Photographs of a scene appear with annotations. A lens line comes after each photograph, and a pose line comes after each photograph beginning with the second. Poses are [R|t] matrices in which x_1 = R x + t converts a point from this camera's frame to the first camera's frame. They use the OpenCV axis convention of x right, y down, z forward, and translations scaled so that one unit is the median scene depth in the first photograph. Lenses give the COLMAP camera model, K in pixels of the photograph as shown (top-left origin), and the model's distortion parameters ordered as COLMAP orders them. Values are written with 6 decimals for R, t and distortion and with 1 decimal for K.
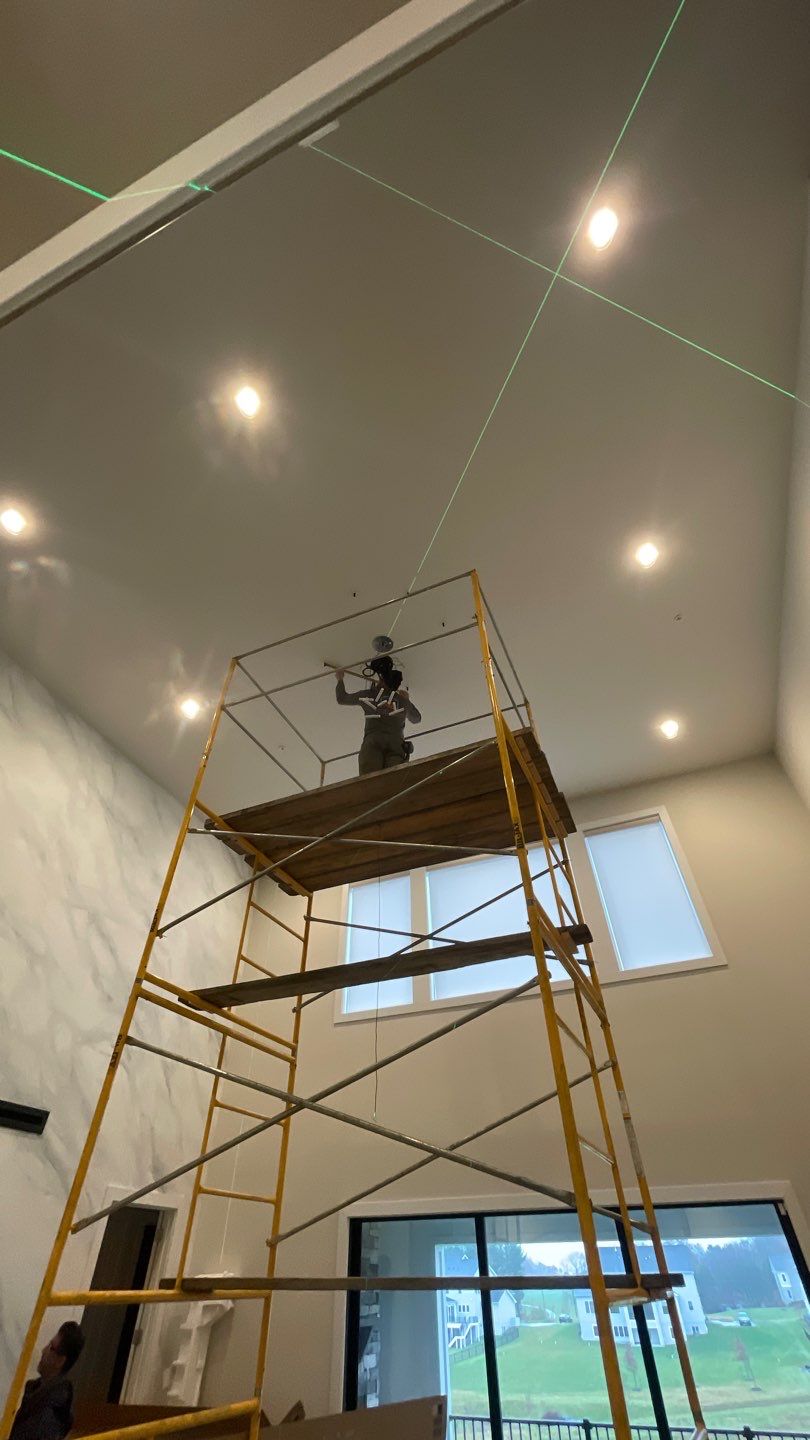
lens RADIAL K [[573.9, 0, 399.6], [0, 573.9, 712.3], [0, 0, 1]] dist [-0.007878, 0.000333]
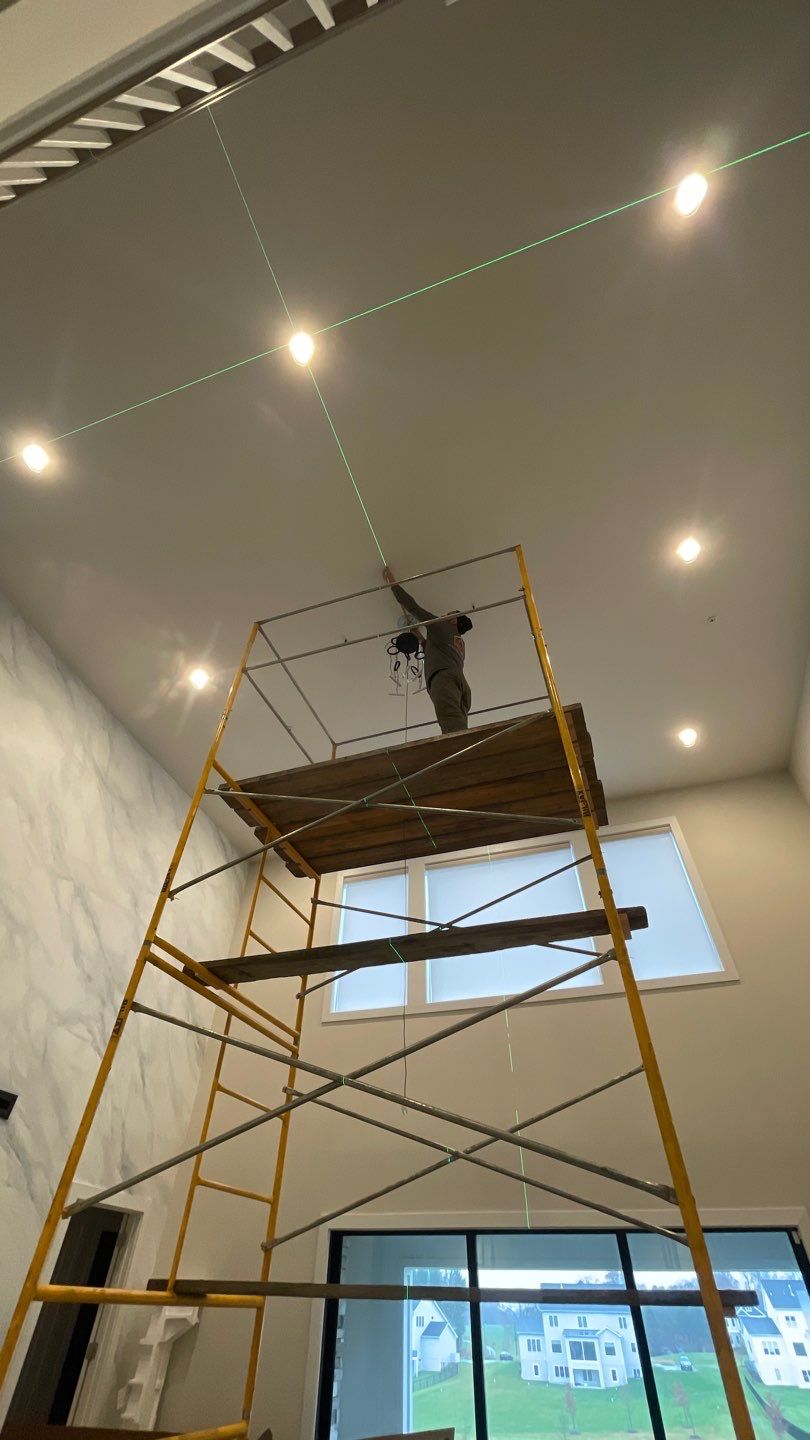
lens RADIAL K [[573.9, 0, 399.1], [0, 573.9, 712.9], [0, 0, 1]] dist [-0.007878, 0.000333]
pose [[0.996922, 0.072163, 0.030657, -0.070016], [-0.071348, 0.997089, -0.026900, 0.062970], [-0.032508, 0.024630, 0.999168, 0.044964]]
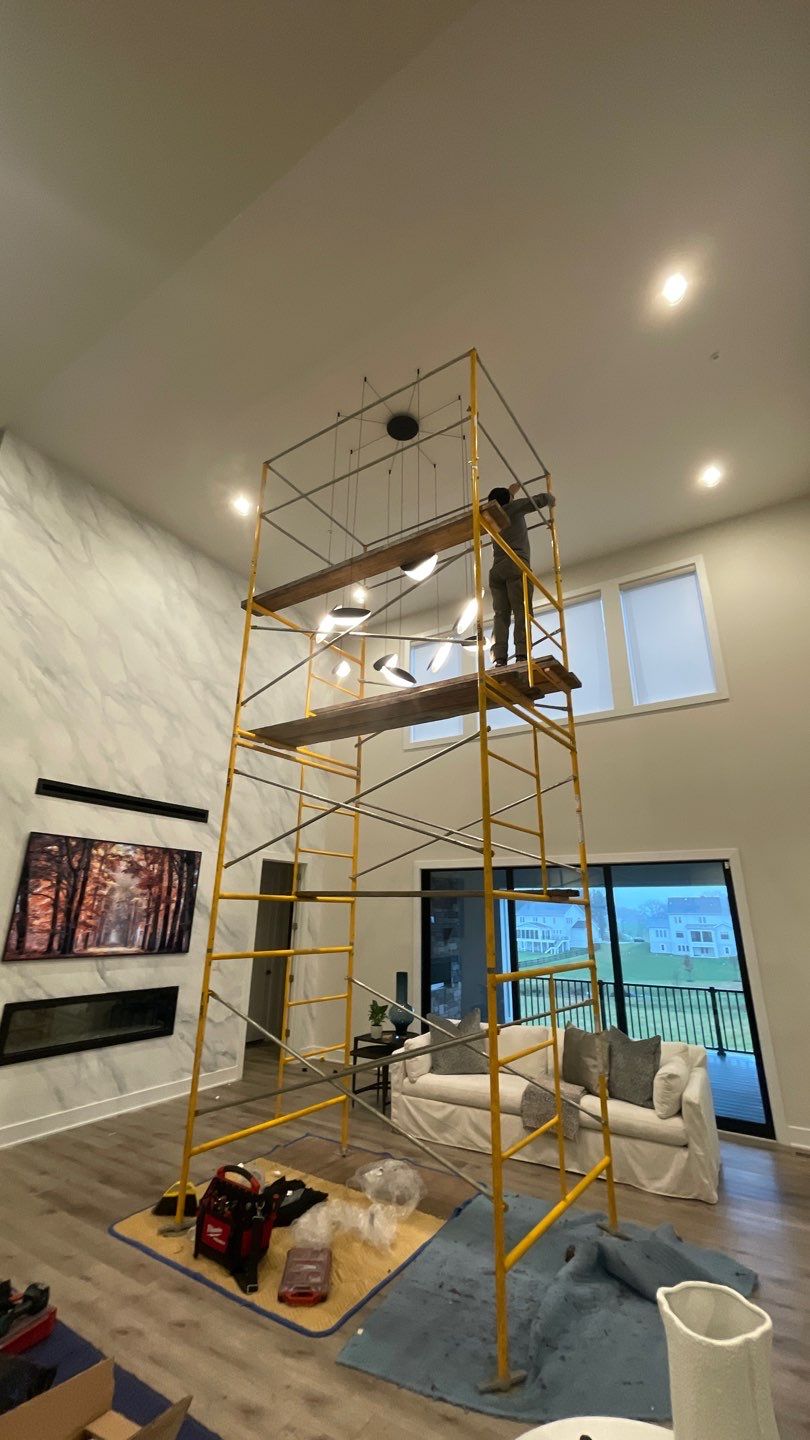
lens RADIAL K [[573.9, 0, 402.4], [0, 573.9, 712.4], [0, 0, 1]] dist [-0.007878, 0.000333]
pose [[0.984696, -0.037254, -0.170252, 0.136285], [0.107108, 0.899985, 0.422557, -0.098842], [0.137483, -0.434325, 0.890202, -0.139648]]
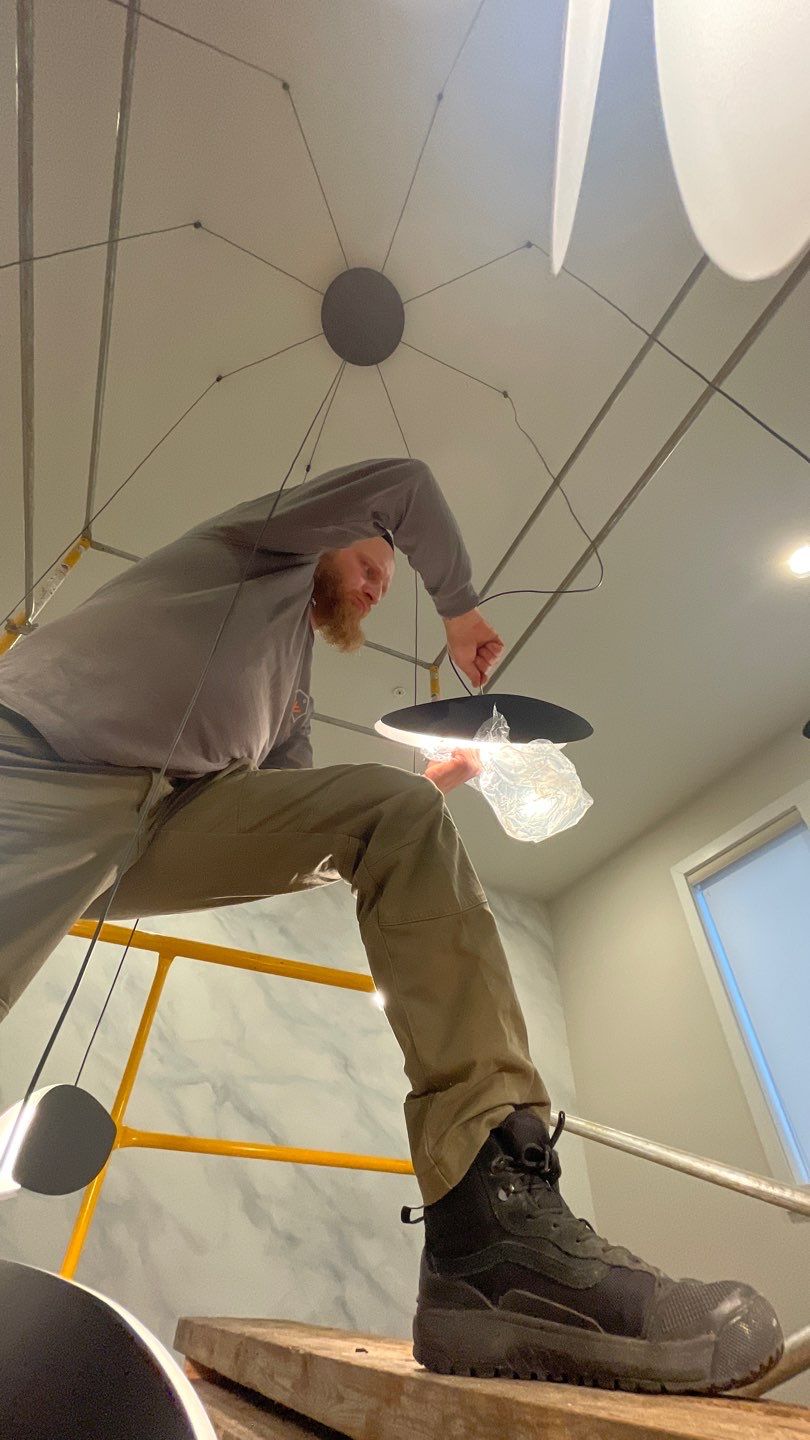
lens RADIAL K [[573.9, 0, 398.7], [0, 573.9, 722.4], [0, 0, 1]] dist [-0.007878, 0.000333]
pose [[0.739248, -0.457878, -0.493822, 0.051127], [0.449917, 0.881426, -0.143747, 0.217164], [0.501086, -0.115914, 0.857600, 0.717123]]
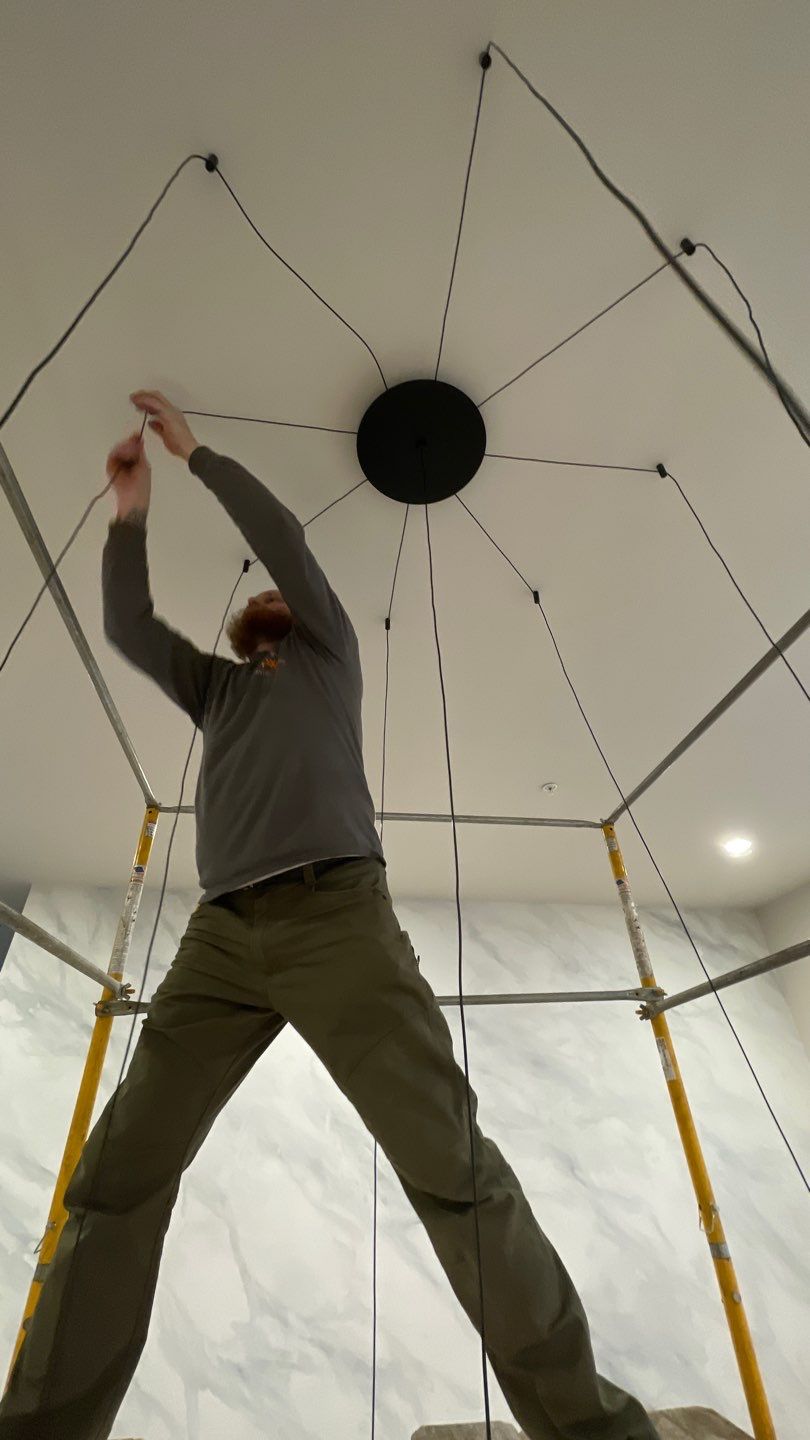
lens RADIAL K [[573.9, 0, 398.9], [0, 573.9, 717.0], [0, 0, 1]] dist [-0.007878, 0.000333]
pose [[0.506416, -0.503725, -0.699860, 0.080342], [0.616085, 0.779231, -0.115057, 0.006871], [0.603310, -0.372906, 0.704953, 0.853523]]
